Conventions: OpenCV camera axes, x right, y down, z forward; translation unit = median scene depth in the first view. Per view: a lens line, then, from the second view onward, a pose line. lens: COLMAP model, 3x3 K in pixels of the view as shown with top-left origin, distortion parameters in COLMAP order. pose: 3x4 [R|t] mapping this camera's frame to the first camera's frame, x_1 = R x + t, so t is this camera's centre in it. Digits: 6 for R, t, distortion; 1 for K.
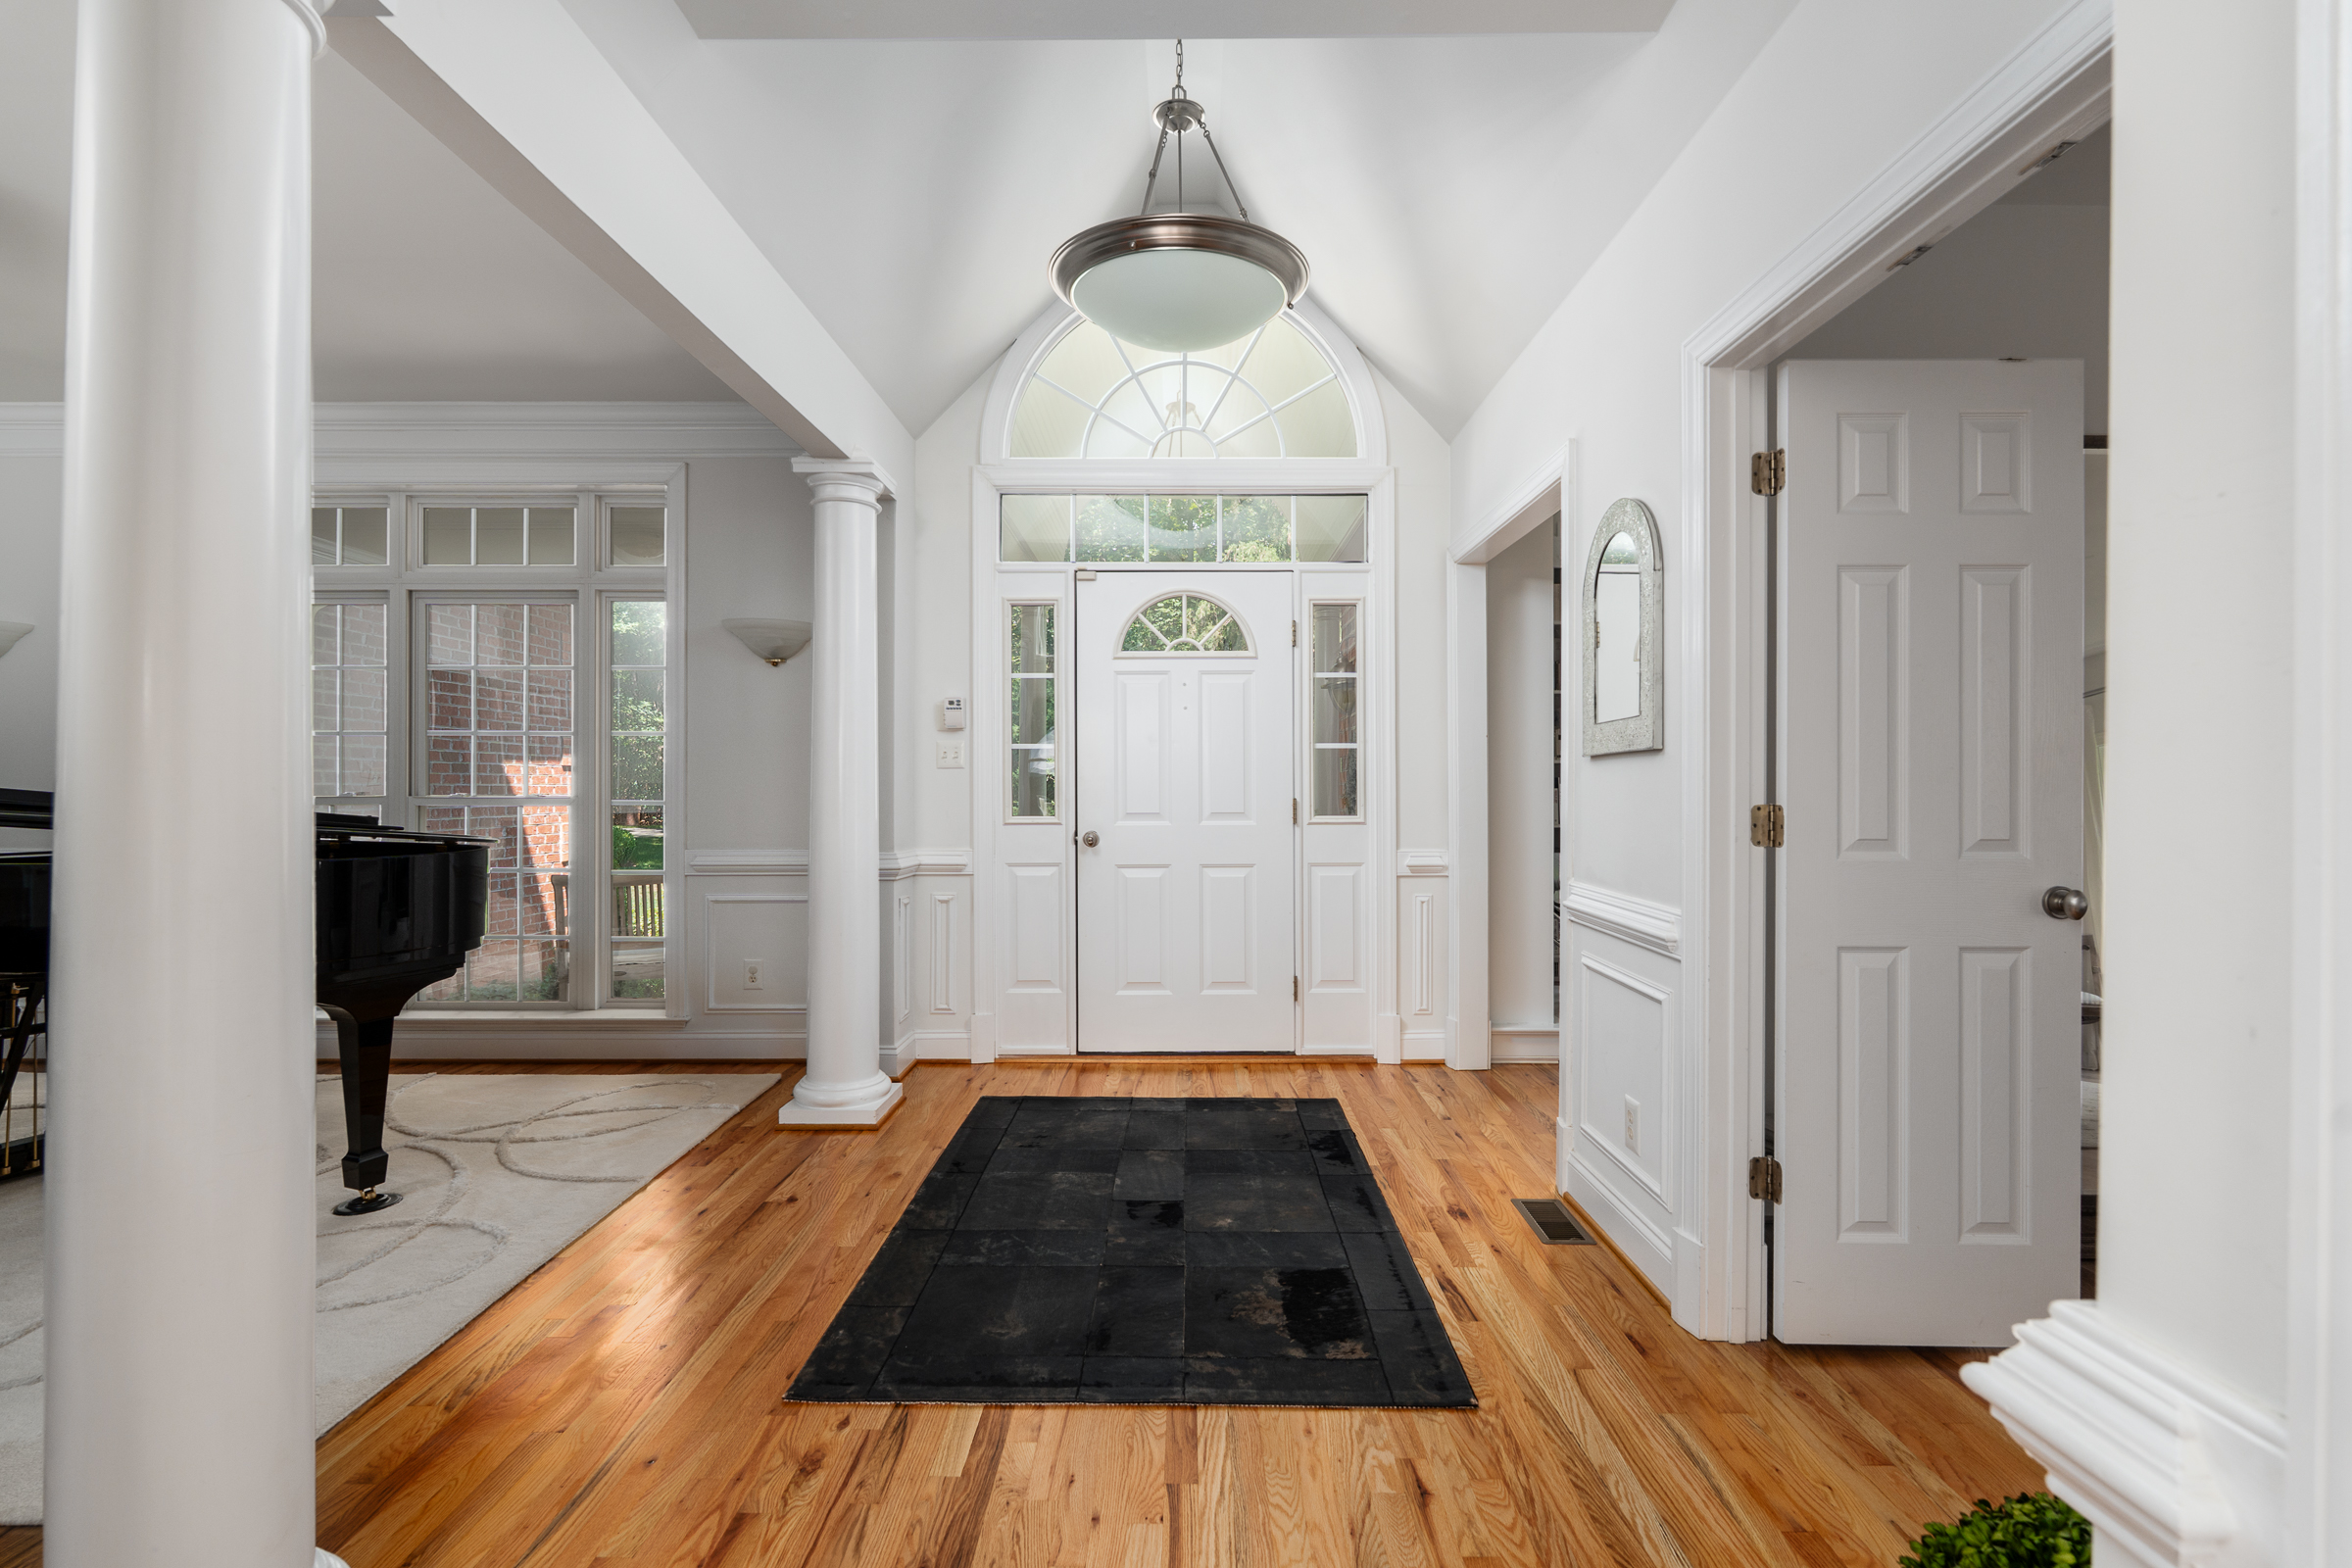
lens RADIAL K [[1050.2, 0, 1173.6], [0, 1050.2, 787.5], [0, 0, 1]] dist [-0.008132, 0.003175]
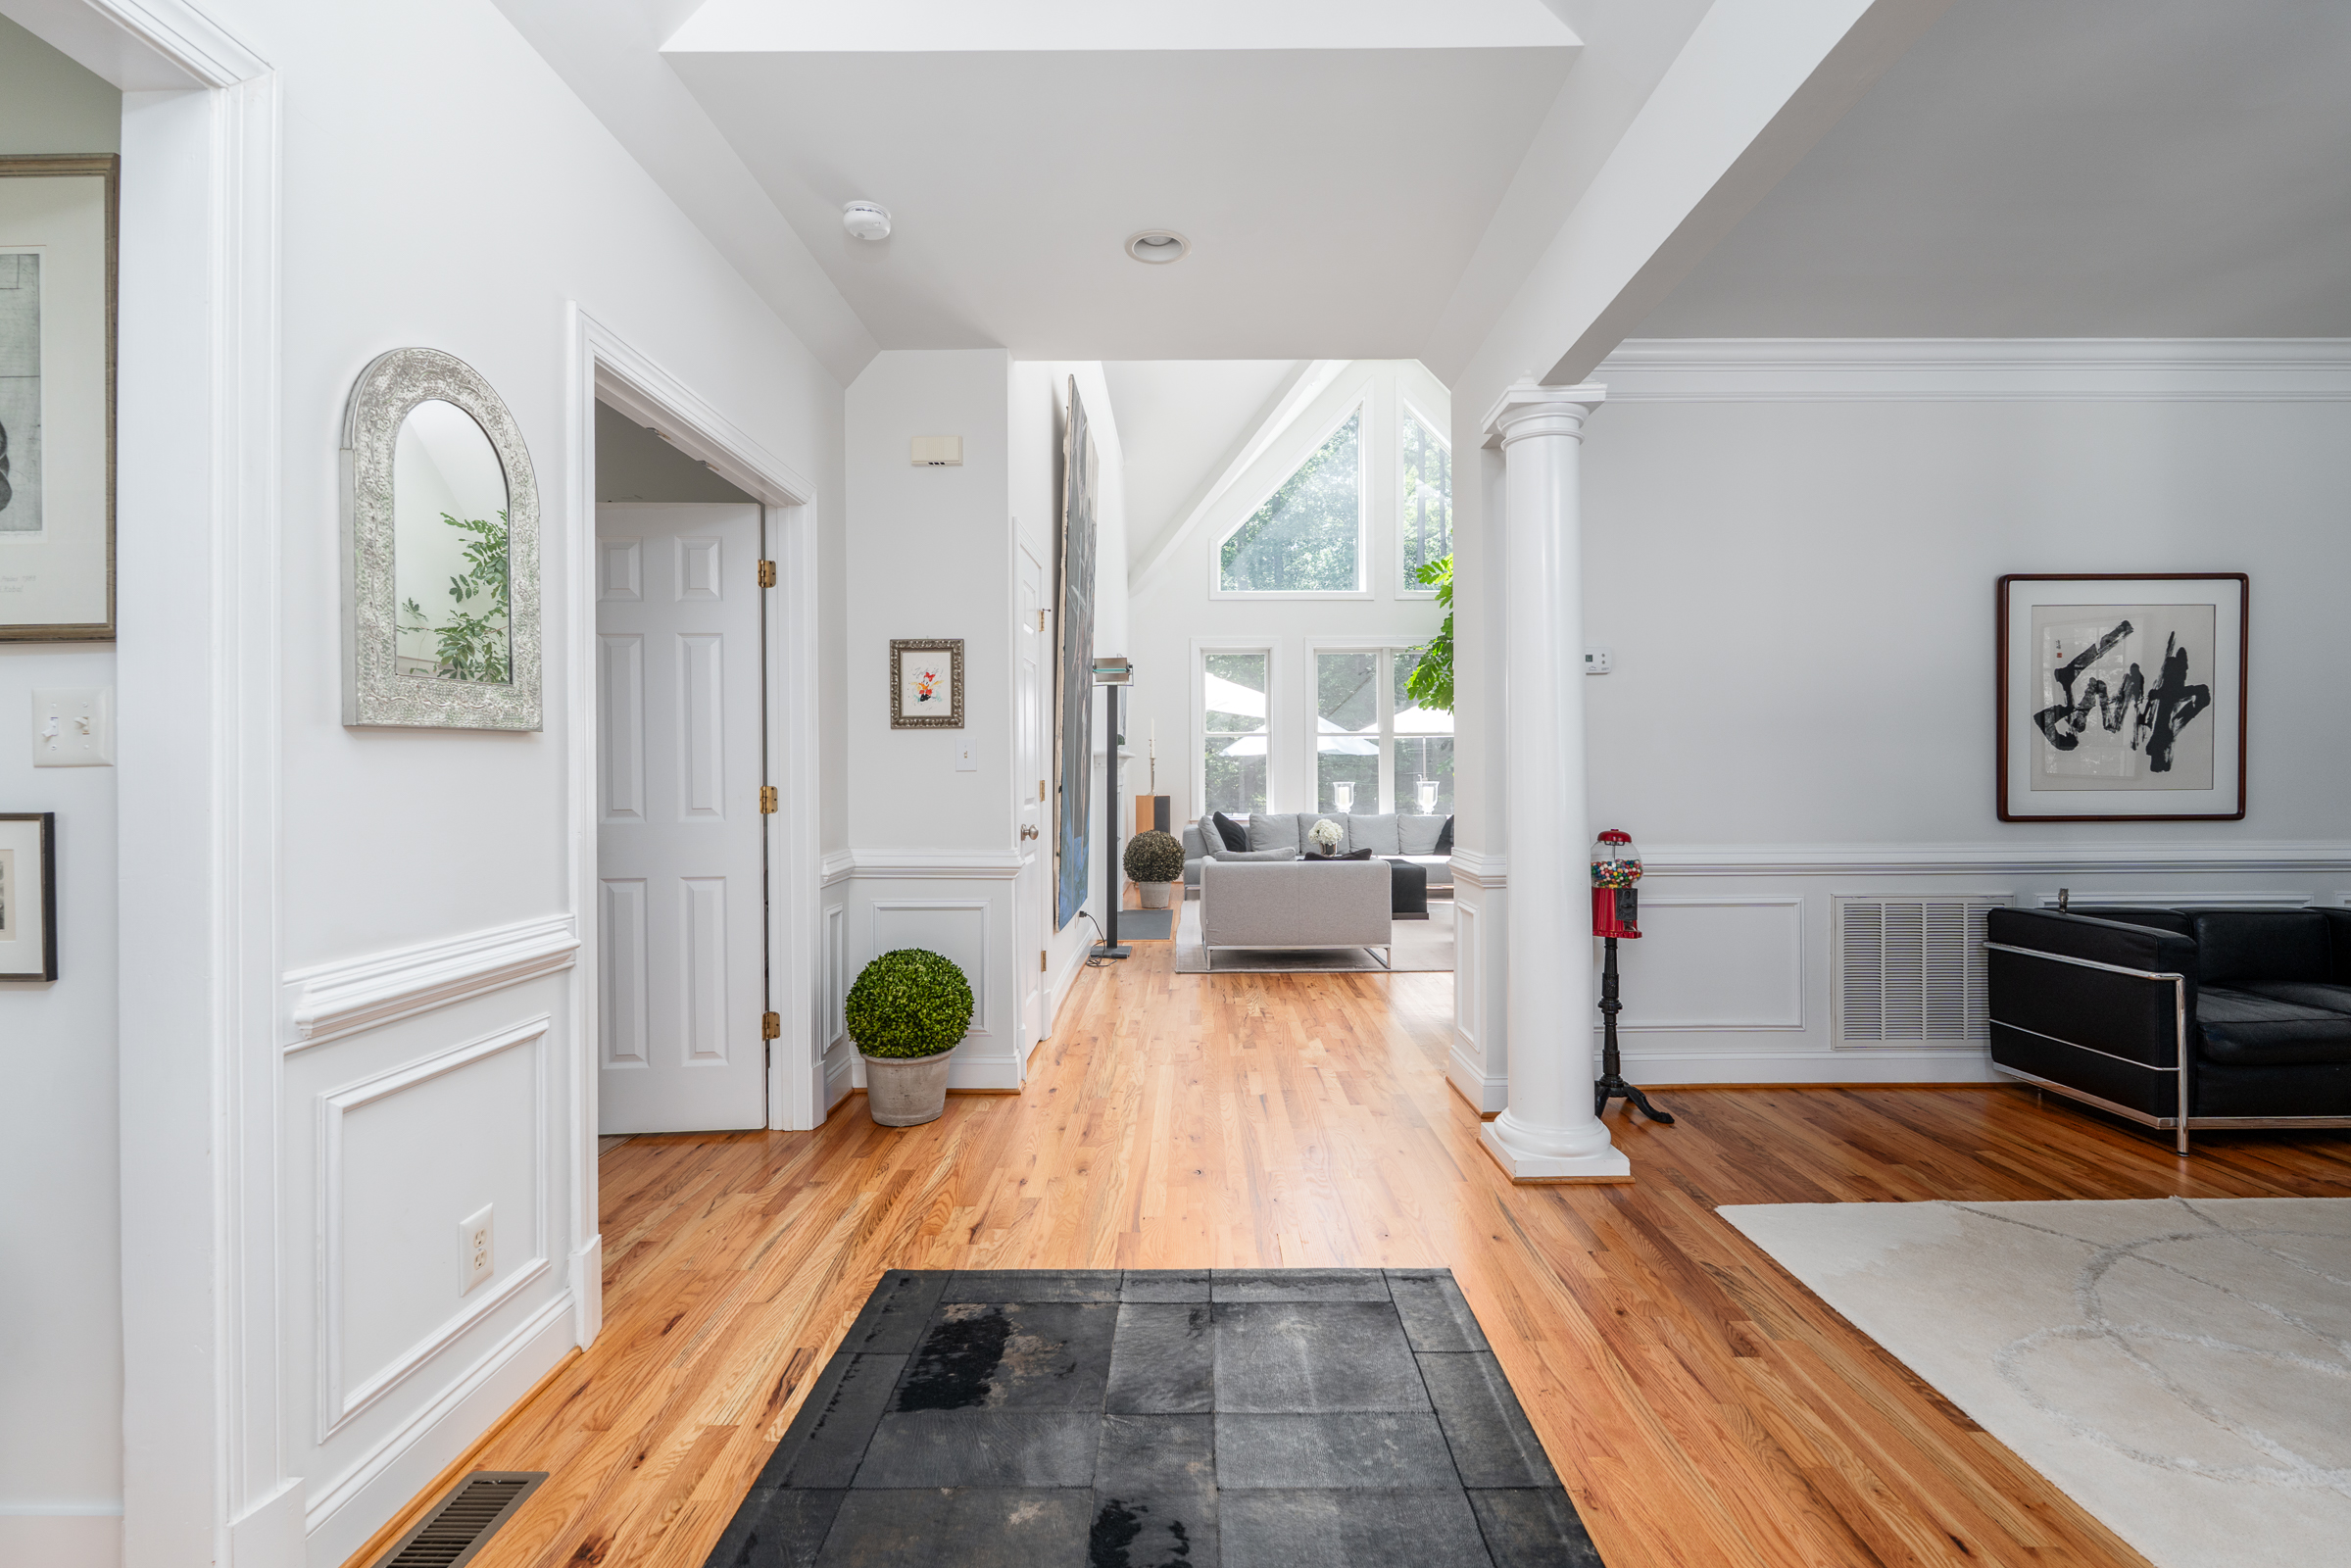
lens RADIAL K [[1049.7, 0, 1182.1], [0, 1049.7, 779.1], [0, 0, 1]] dist [-0.008132, 0.003175]
pose [[-0.999987, 0.003572, -0.003694, -0.039086], [0.003532, 0.999938, 0.010564, -0.005377], [0.003731, 0.010551, -0.999937, 1.521545]]
